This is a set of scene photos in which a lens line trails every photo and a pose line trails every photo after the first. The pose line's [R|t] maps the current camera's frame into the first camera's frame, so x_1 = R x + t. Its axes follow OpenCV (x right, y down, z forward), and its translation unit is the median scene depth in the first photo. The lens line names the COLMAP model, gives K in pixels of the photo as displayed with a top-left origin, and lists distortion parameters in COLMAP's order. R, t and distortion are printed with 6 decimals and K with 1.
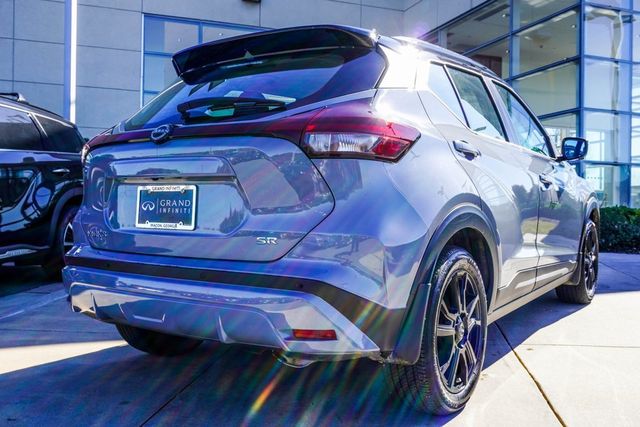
lens RADIAL K [[611.3, 0, 320.4], [0, 611.3, 213.6], [0, 0, 1]] dist [-0.006314, 0.000000]
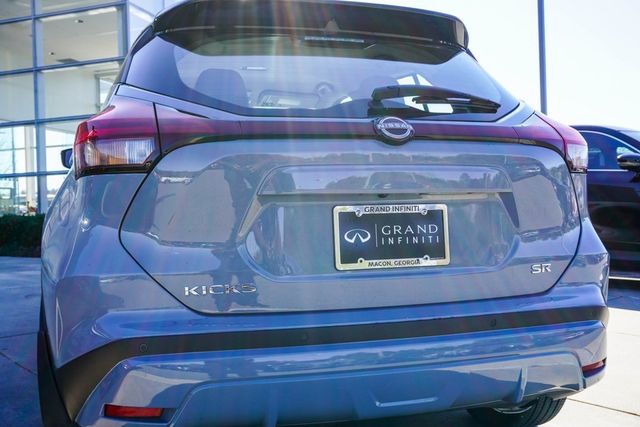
lens RADIAL K [[659.8, 0, 320.7], [0, 659.8, 215.3], [0, 0, 1]] dist [-0.018504, 0.000000]
pose [[0.629928, -0.029849, 0.776080, -0.897337], [0.037388, 0.999268, 0.008085, -0.043920], [-0.775753, 0.023923, 0.630583, 0.601466]]
